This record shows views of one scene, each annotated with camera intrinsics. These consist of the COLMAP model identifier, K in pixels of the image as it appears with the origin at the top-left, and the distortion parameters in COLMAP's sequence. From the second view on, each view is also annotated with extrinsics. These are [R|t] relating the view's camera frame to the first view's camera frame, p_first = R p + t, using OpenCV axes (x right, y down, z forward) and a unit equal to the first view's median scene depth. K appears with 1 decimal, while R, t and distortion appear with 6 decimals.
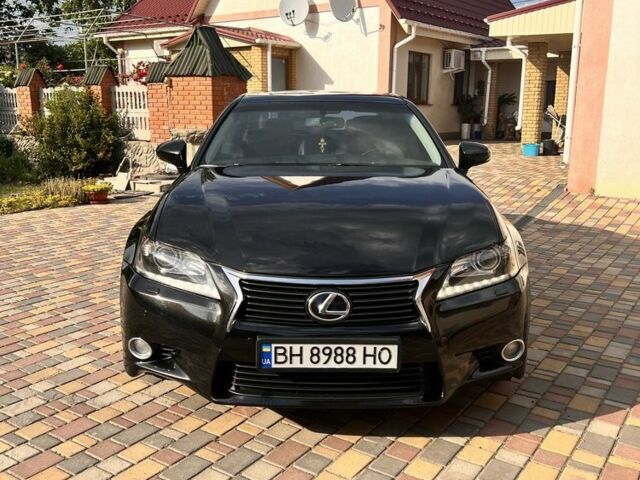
lens RADIAL K [[637.6, 0, 321.4], [0, 637.6, 245.5], [0, 0, 1]] dist [0.022272, 0.000000]
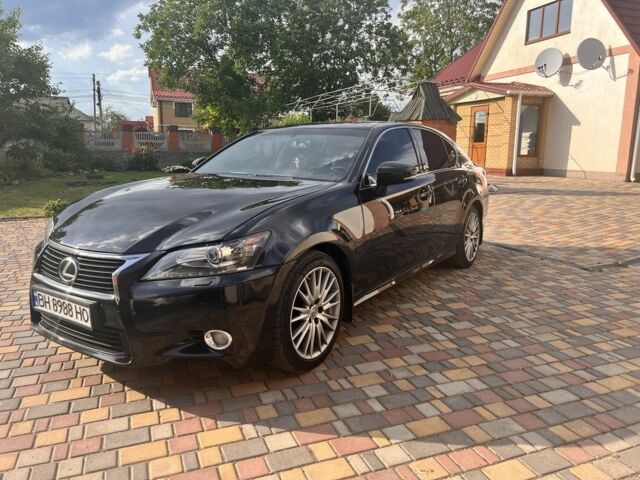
lens RADIAL K [[479.9, 0, 319.7], [0, 479.9, 234.0], [0, 0, 1]] dist [0.036065, -0.045496]
pose [[0.824224, 0.098821, -0.557574, 0.622776], [-0.122411, 0.992467, -0.005053, -0.023319], [0.552875, 0.072418, 0.830112, 0.284968]]
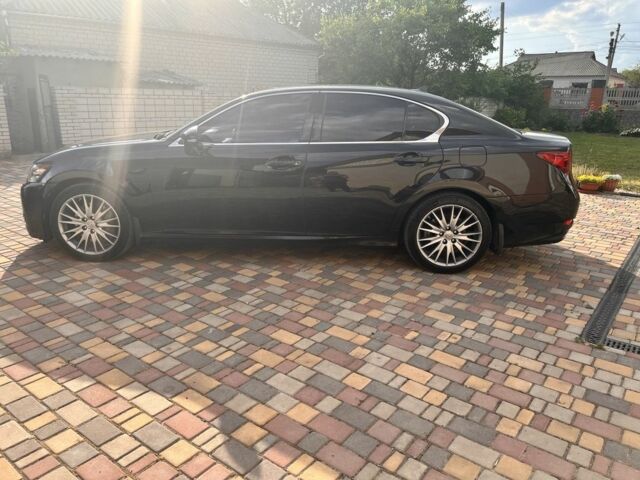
lens RADIAL K [[479.9, 0, 321.0], [0, 479.9, 238.5], [0, 0, 1]] dist [0.036065, -0.045496]
pose [[-0.050923, 0.272754, -0.960735, 1.212112], [-0.229691, 0.932997, 0.277054, -0.283923], [0.971931, 0.234780, 0.015138, 1.332138]]
